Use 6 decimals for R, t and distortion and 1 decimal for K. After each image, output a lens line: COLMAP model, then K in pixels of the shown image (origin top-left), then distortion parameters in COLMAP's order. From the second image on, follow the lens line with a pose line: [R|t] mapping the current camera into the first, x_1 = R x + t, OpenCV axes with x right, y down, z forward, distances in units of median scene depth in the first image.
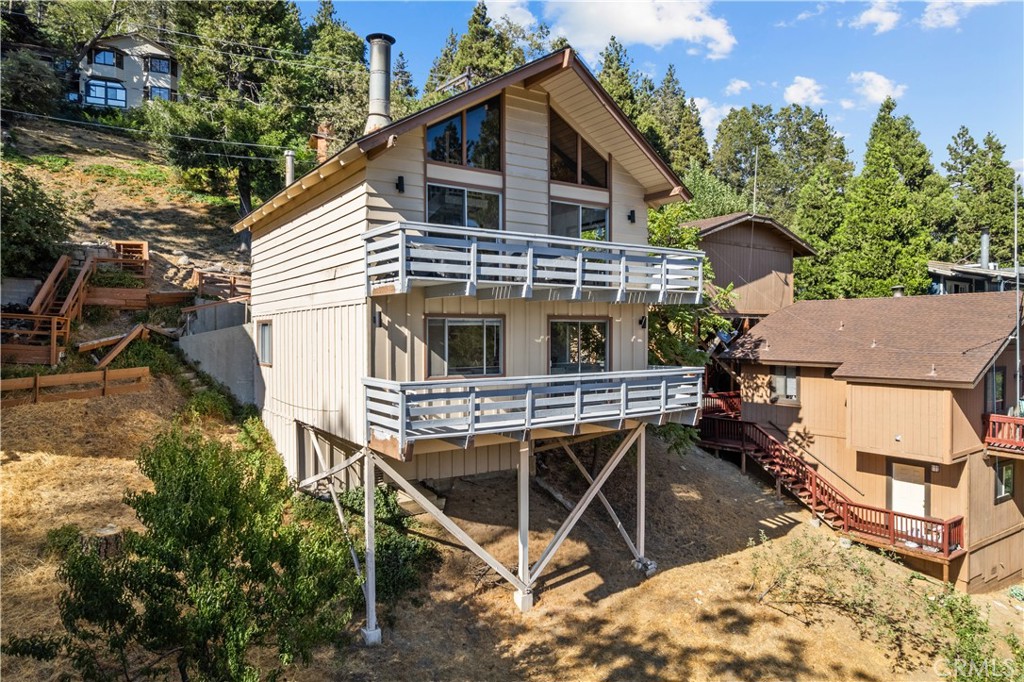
lens RADIAL K [[657.1, 0, 519.2], [0, 657.1, 340.0], [0, 0, 1]] dist [-0.053067, 0.035001]
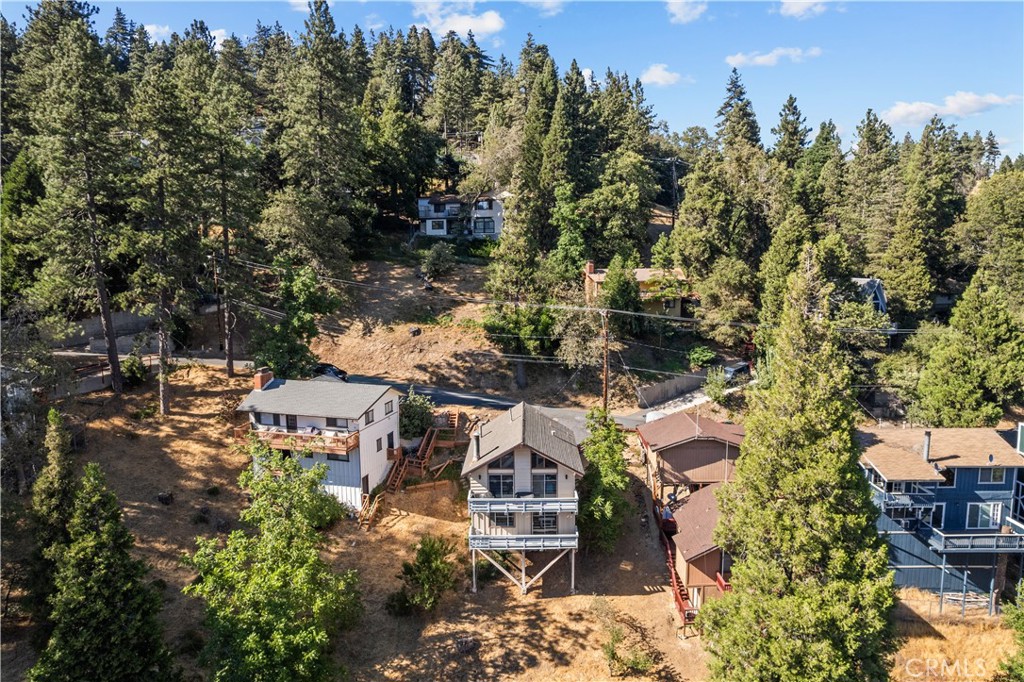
lens RADIAL K [[657.1, 0, 507.6], [0, 657.1, 345.6], [0, 0, 1]] dist [-0.053067, 0.035001]
pose [[0.813740, 0.074096, -0.576487, 1.728144], [0.000914, 0.991677, 0.128751, -1.237713], [0.581228, -0.105297, 0.806899, -1.543826]]
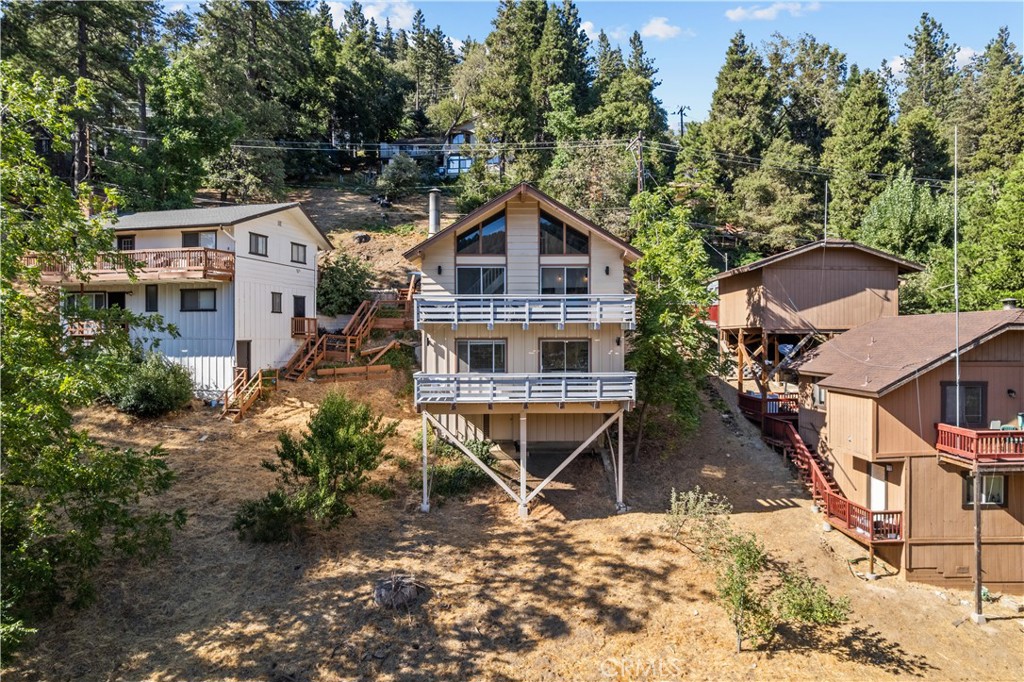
lens RADIAL K [[657.1, 0, 510.3], [0, 657.1, 336.0], [0, 0, 1]] dist [-0.053067, 0.035001]
pose [[0.835920, -0.001766, -0.548849, 0.881470], [-0.004475, 0.999940, -0.010033, -0.025408], [0.548833, 0.010842, 0.835862, -0.401426]]
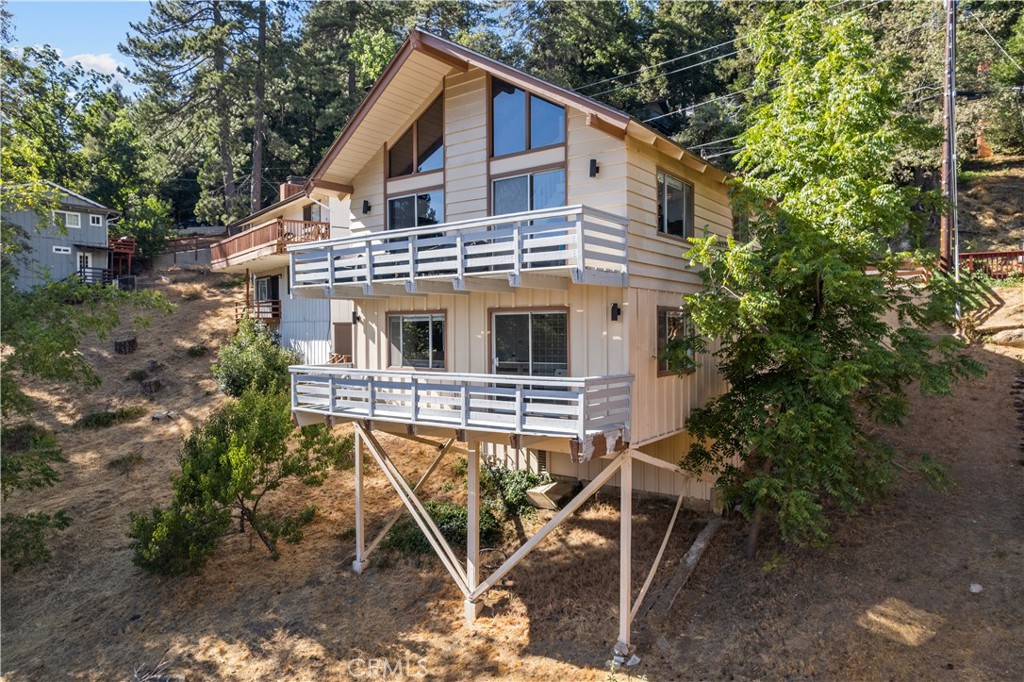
lens RADIAL K [[657.1, 0, 517.5], [0, 657.1, 335.7], [0, 0, 1]] dist [-0.053067, 0.035001]
pose [[0.329023, 0.010748, -0.944261, 0.914163], [-0.005040, 0.999941, 0.009625, -0.008356], [0.944308, 0.001592, 0.329058, 0.742717]]
